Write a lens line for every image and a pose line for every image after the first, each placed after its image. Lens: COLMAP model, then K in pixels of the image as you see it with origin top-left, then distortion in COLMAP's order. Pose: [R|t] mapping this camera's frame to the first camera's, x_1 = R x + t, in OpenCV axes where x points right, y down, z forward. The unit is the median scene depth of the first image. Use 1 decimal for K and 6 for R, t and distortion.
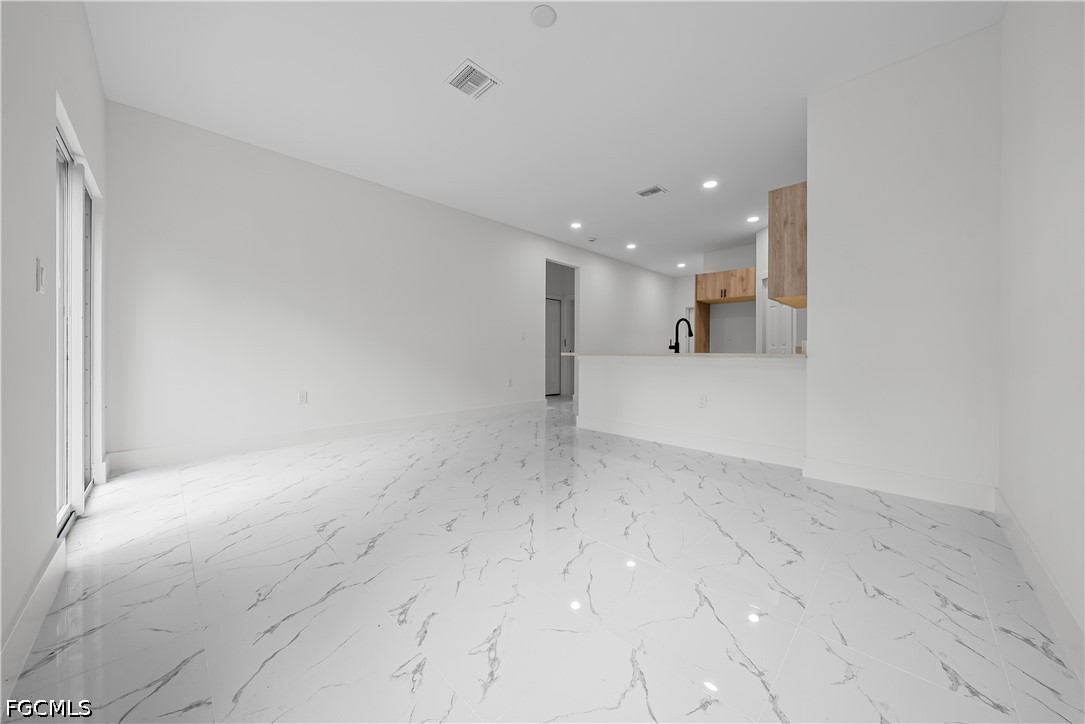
lens RADIAL K [[377.3, 0, 543.4], [0, 377.3, 355.6], [0, 0, 1]] dist [-0.000203, 0.000087]
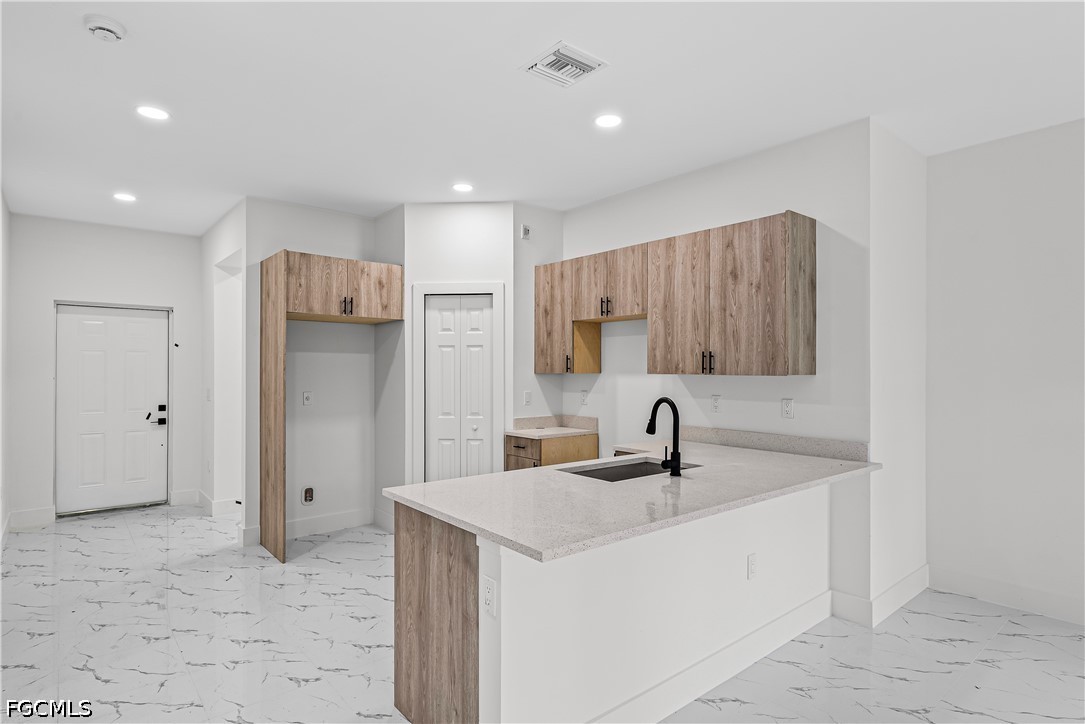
lens RADIAL K [[569.9, 0, 542.7], [0, 569.9, 366.6], [0, 0, 1]] dist [0.002684, 0.000450]
pose [[0.093504, 0.001348, 0.995618, -0.222594], [0.003654, 0.999992, -0.001697, -0.089271], [-0.995612, 0.003797, 0.093498, 0.712592]]
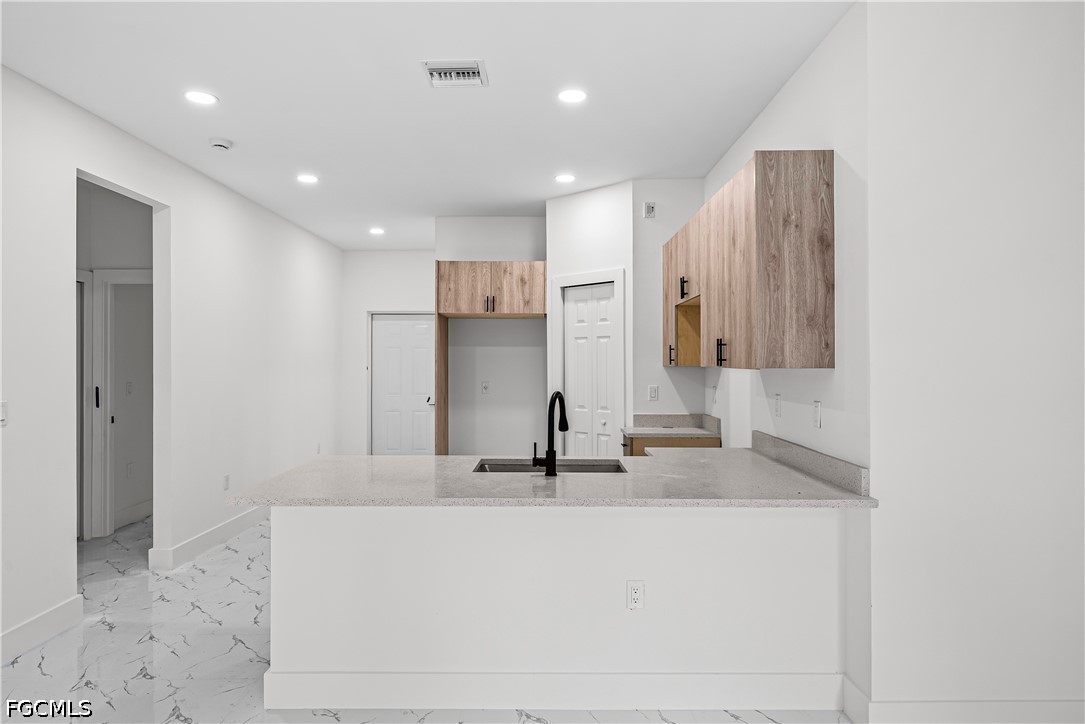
lens RADIAL K [[649.5, 0, 544.6], [0, 649.5, 355.6], [0, 0, 1]] dist [0.001756, 0.000455]
pose [[0.713462, 0.000967, 0.700693, -0.103145], [0.008145, 0.999920, -0.009674, -0.087172], [-0.700646, 0.012609, 0.713397, 0.317202]]
